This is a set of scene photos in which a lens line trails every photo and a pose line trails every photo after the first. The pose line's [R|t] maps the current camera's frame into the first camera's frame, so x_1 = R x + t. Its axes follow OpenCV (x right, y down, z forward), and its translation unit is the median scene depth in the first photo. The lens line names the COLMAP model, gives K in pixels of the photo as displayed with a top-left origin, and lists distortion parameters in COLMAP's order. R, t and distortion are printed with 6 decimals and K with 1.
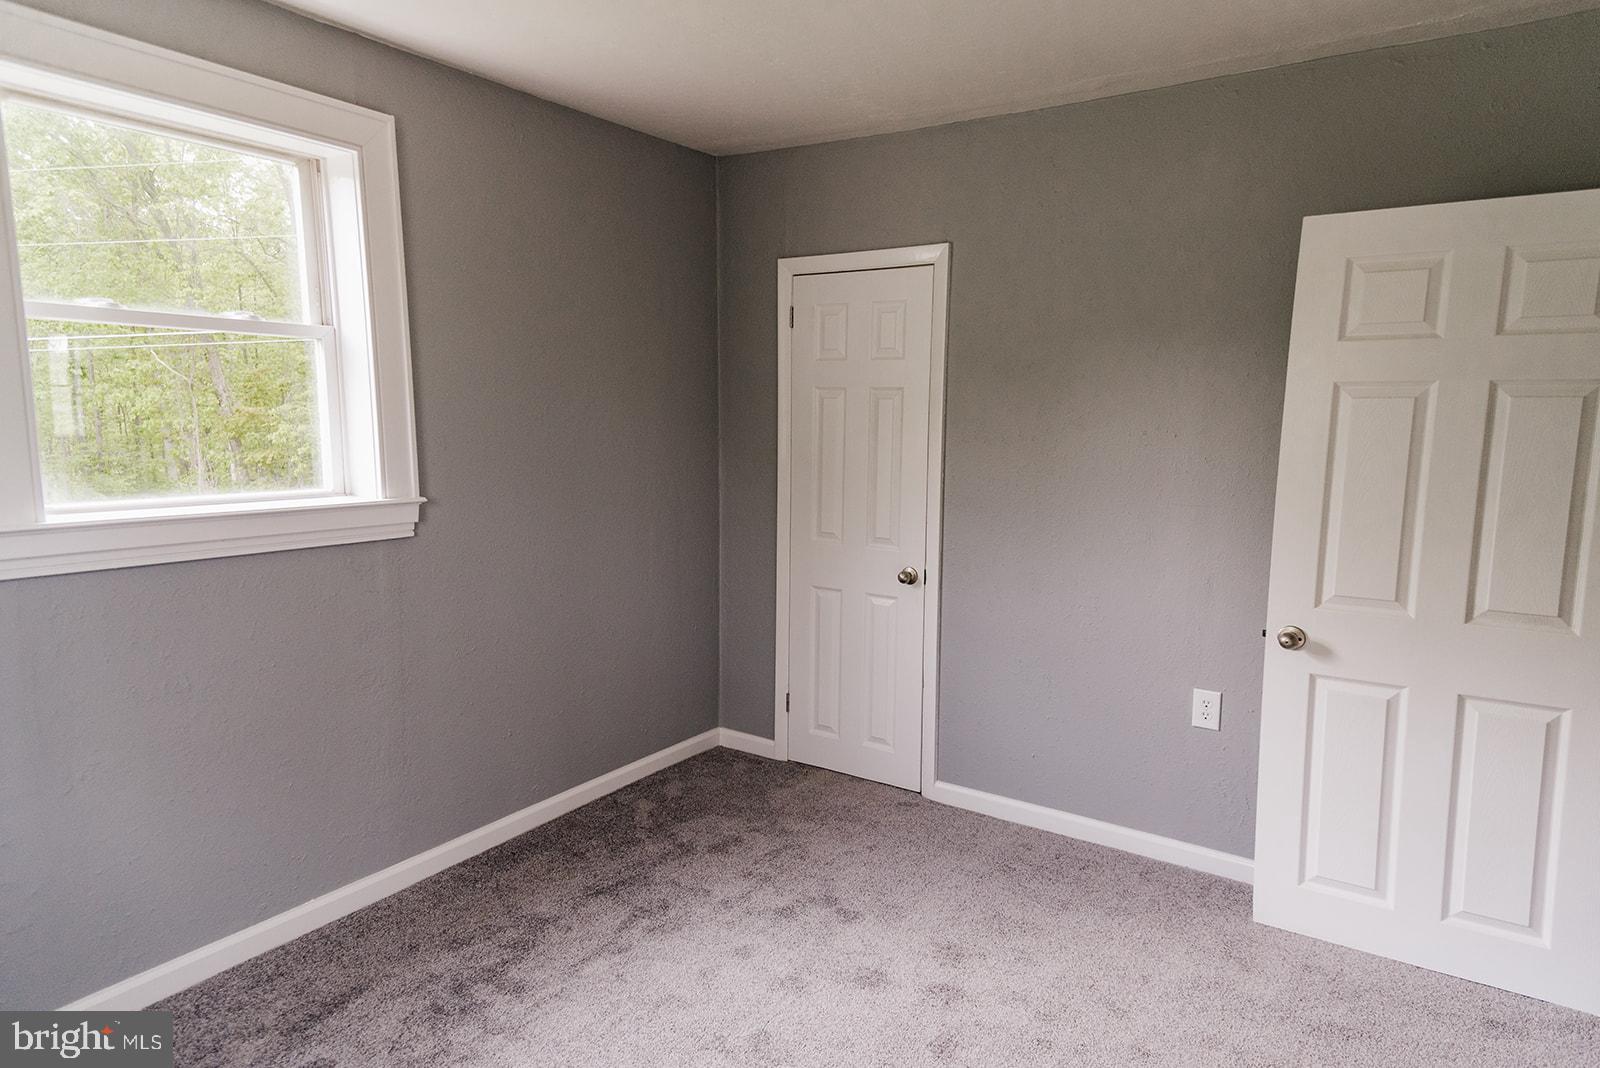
lens RADIAL K [[1009.0, 0, 796.6], [0, 1009.0, 543.2], [0, 0, 1]] dist [0.169824, -0.110986]
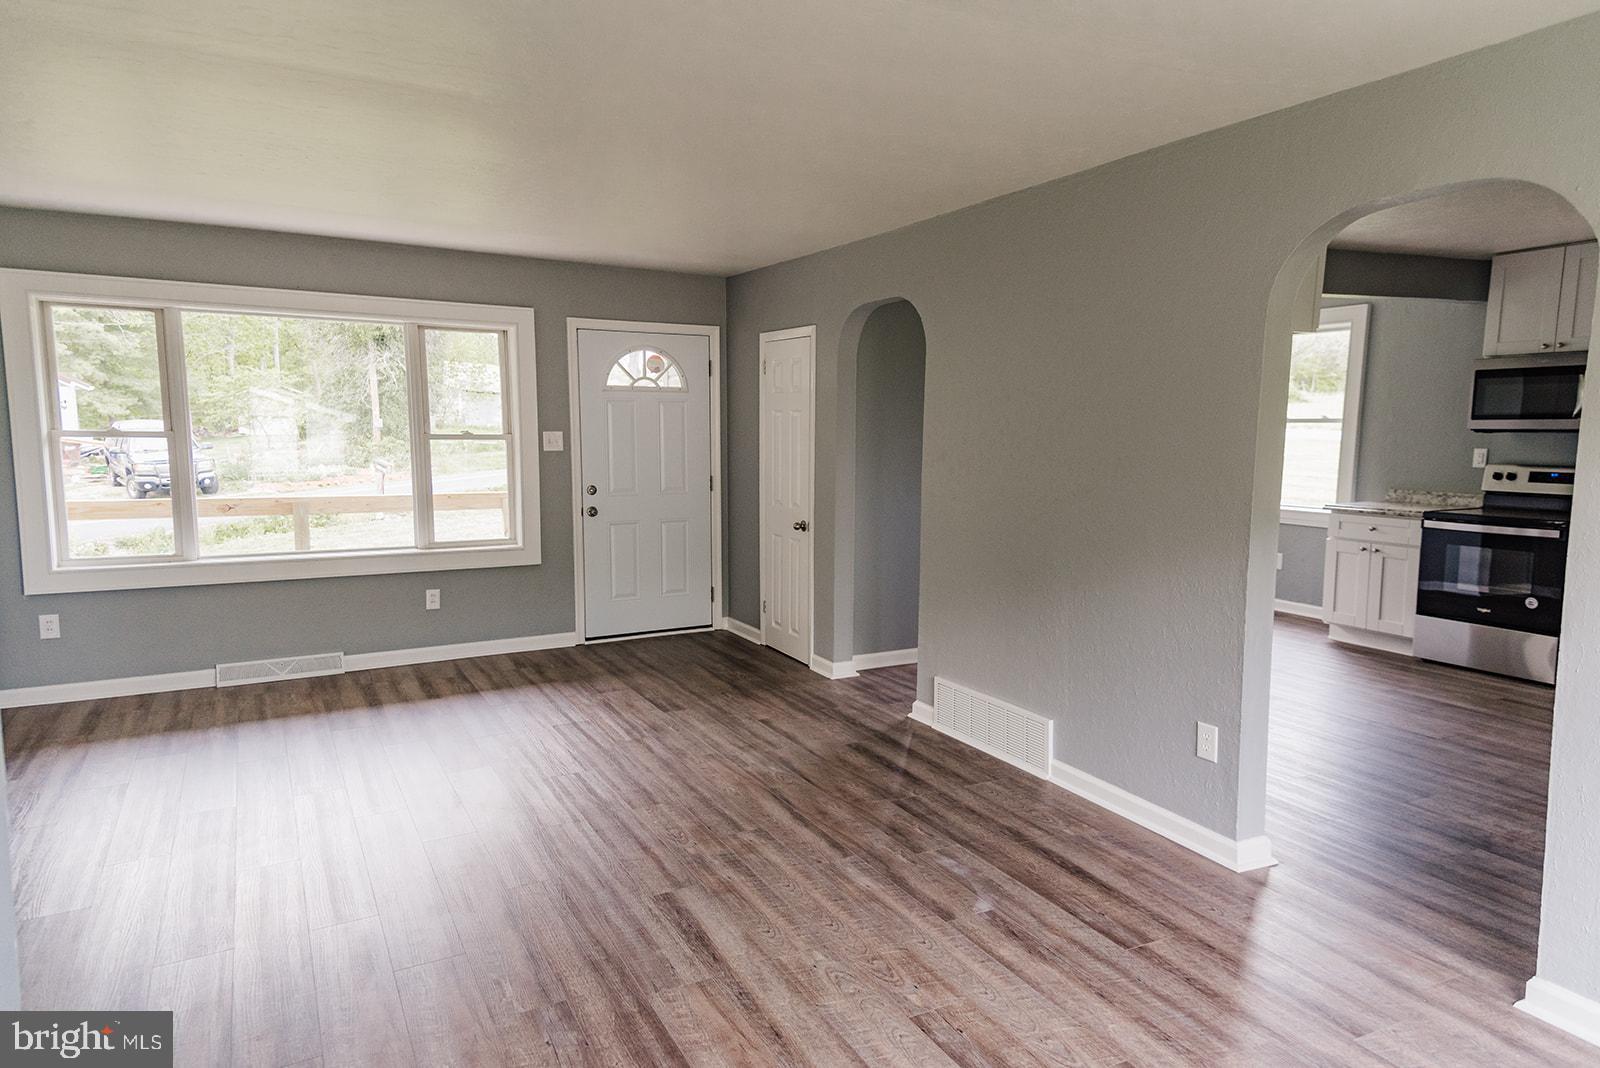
lens RADIAL K [[1009.0, 0, 796.6], [0, 1009.0, 543.2], [0, 0, 1]] dist [0.169824, -0.110986]
pose [[0.878425, 0.053514, -0.474875, 0.847892], [-0.064977, 0.997857, -0.007746, 0.071612], [0.473442, 0.037660, 0.880019, -0.413686]]
